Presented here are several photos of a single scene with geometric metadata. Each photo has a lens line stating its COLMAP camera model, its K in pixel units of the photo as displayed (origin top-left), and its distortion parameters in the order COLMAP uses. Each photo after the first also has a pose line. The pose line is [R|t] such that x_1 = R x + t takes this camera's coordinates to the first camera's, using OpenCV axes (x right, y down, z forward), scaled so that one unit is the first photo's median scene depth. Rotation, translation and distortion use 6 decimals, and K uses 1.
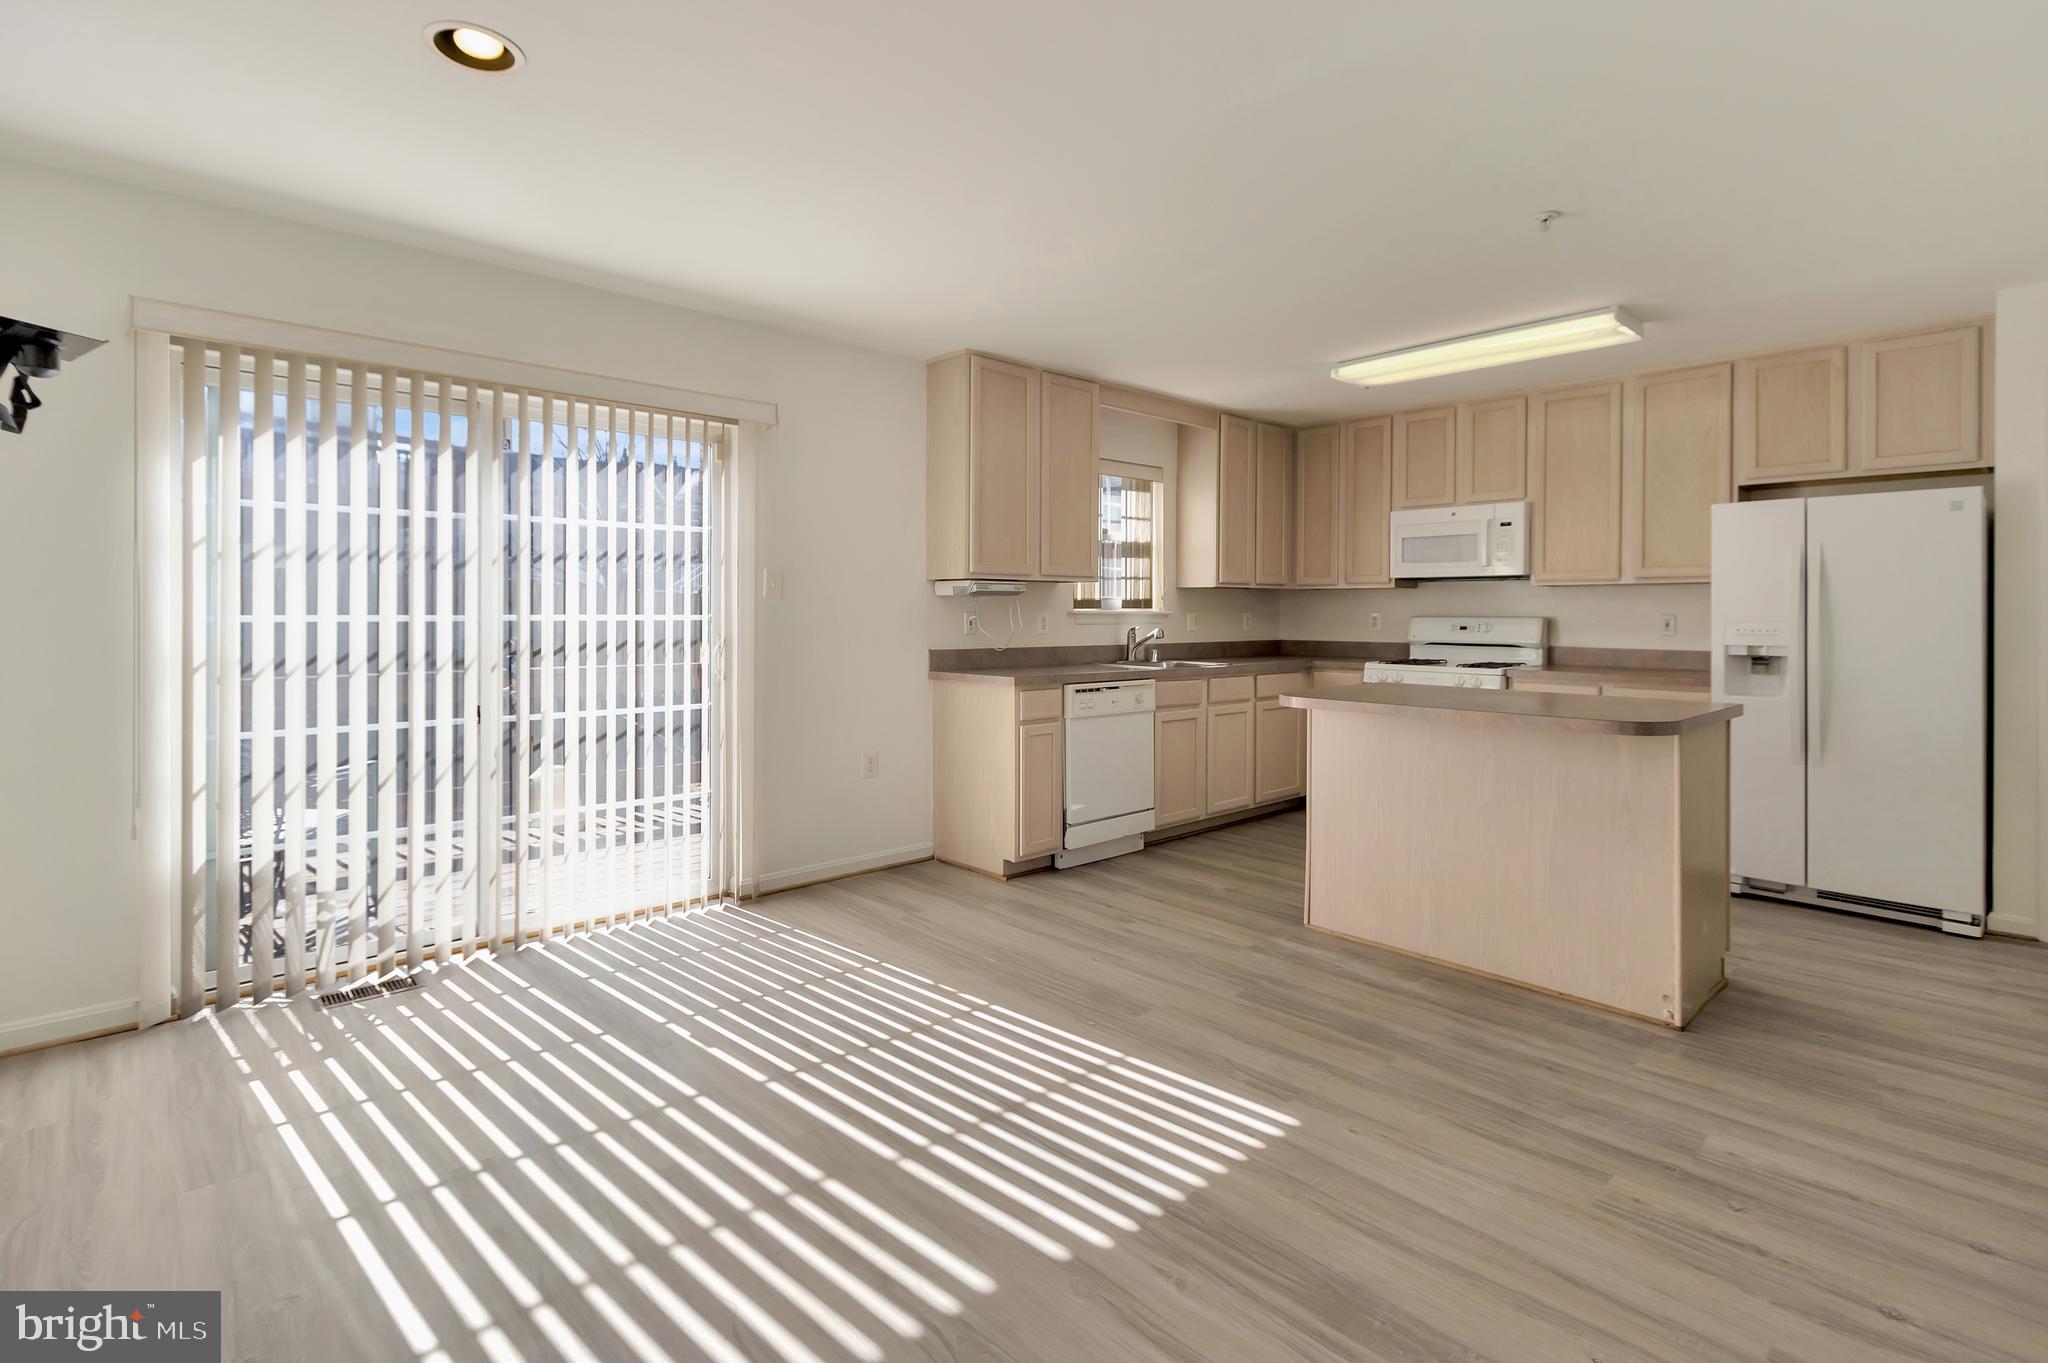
lens RADIAL K [[958.1, 0, 1017.6], [0, 958.1, 651.2], [0, 0, 1]] dist [0.005050, 0.000225]
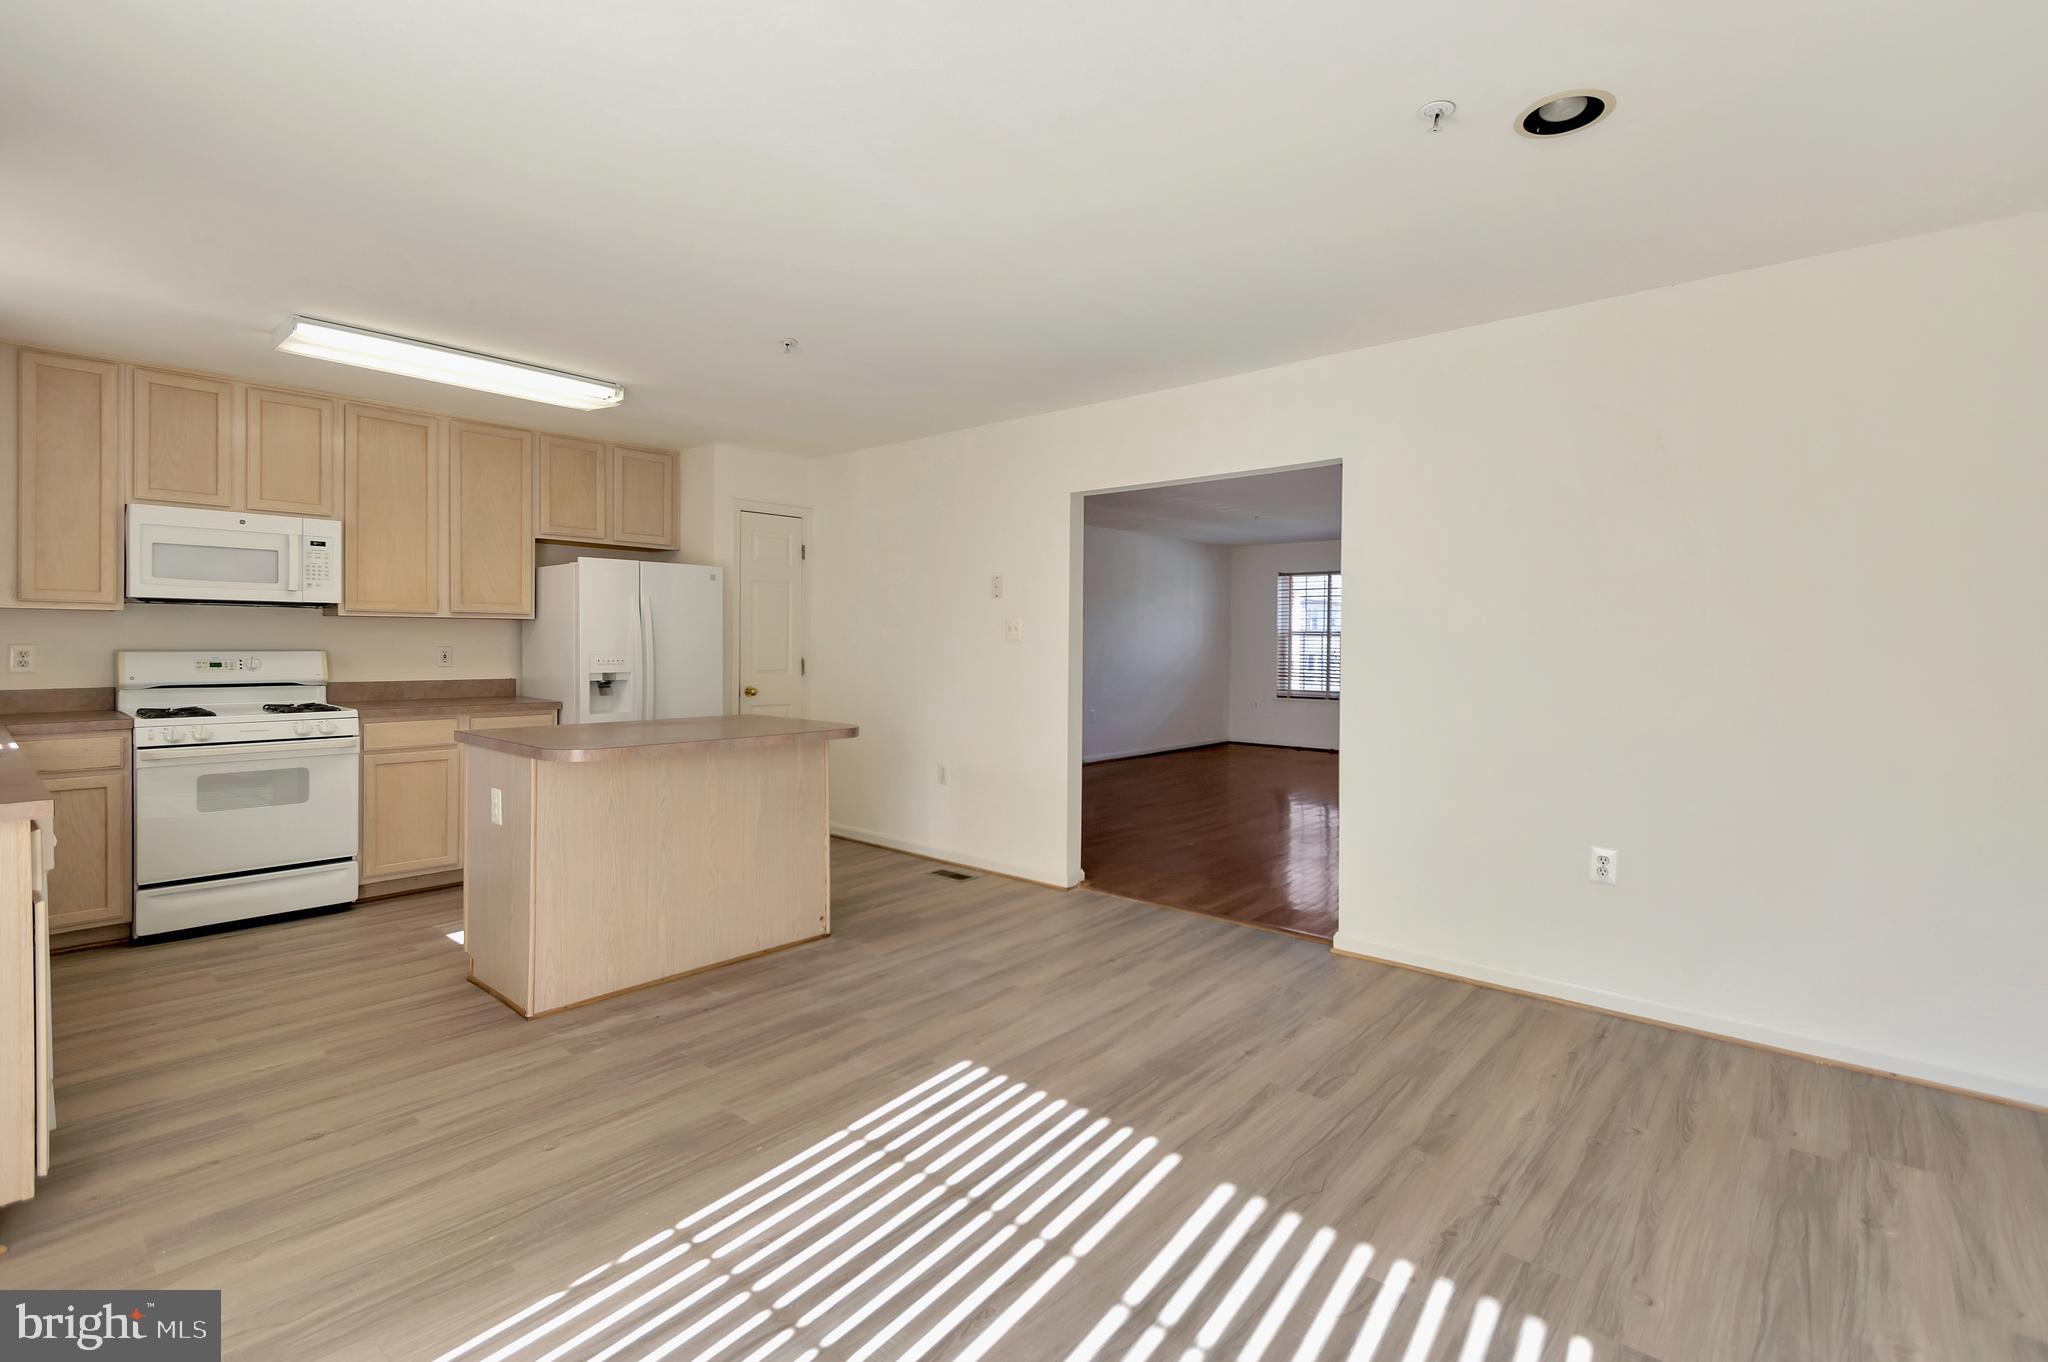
lens RADIAL K [[958.1, 0, 1017.6], [0, 958.1, 650.7], [0, 0, 1]] dist [0.005050, 0.000225]
pose [[-0.113372, -0.013974, 0.993454, -0.785070], [0.034164, 0.999255, 0.017954, -0.054178], [-0.992965, 0.035976, -0.112811, 0.868717]]
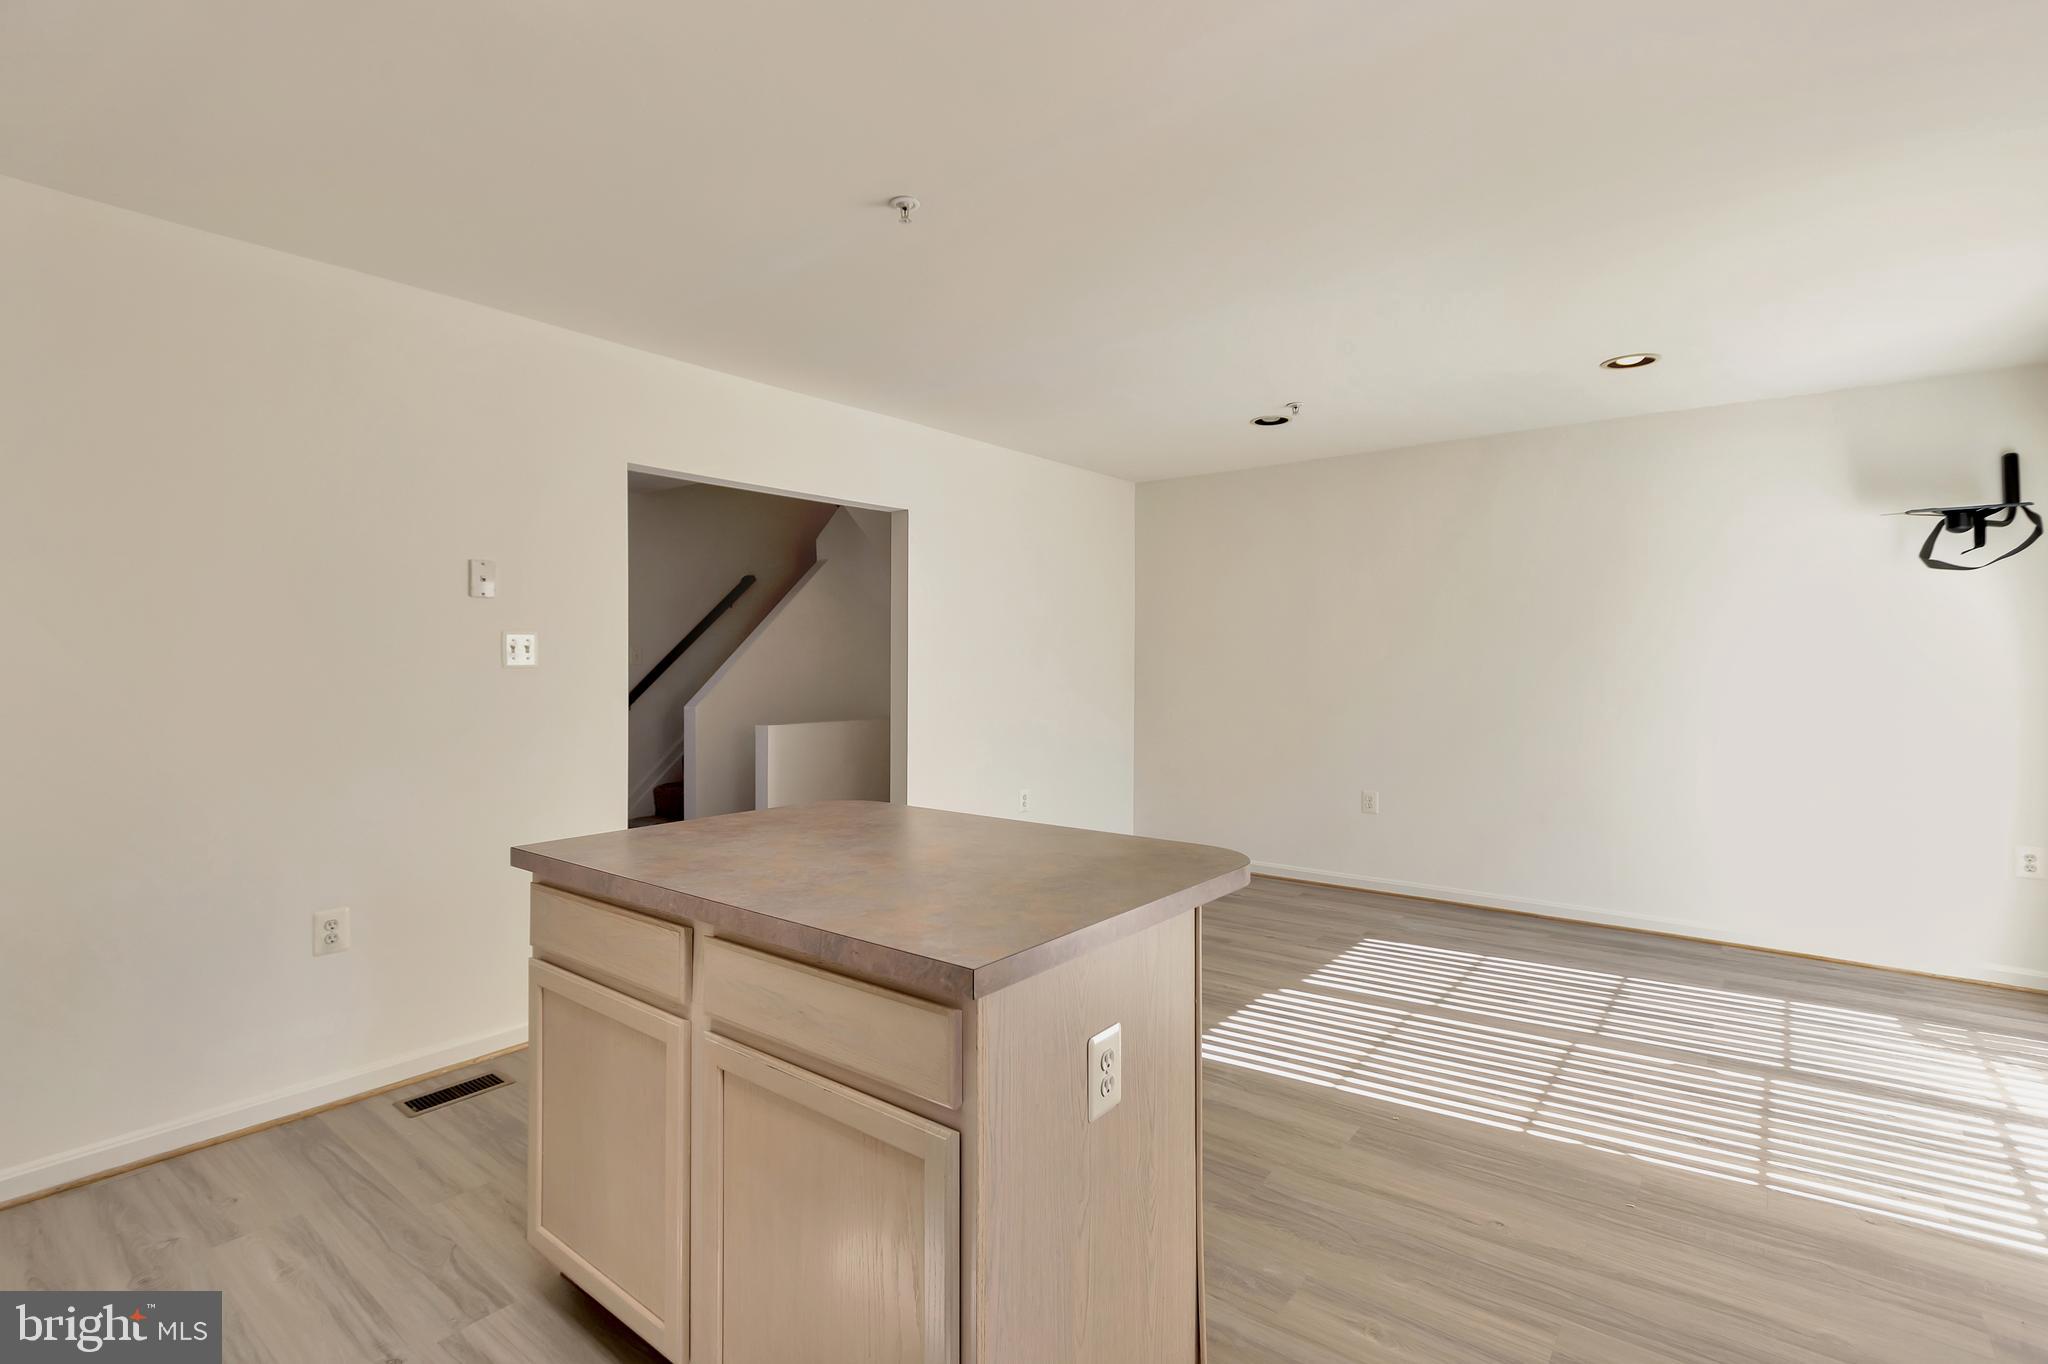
lens RADIAL K [[958.1, 0, 1017.6], [0, 958.1, 651.7], [0, 0, 1]] dist [0.005050, 0.000225]
pose [[-0.985535, -0.003213, -0.169443, 0.623310], [-0.009510, 0.999293, 0.036364, -0.109174], [0.169206, 0.037449, -0.984869, 1.892151]]
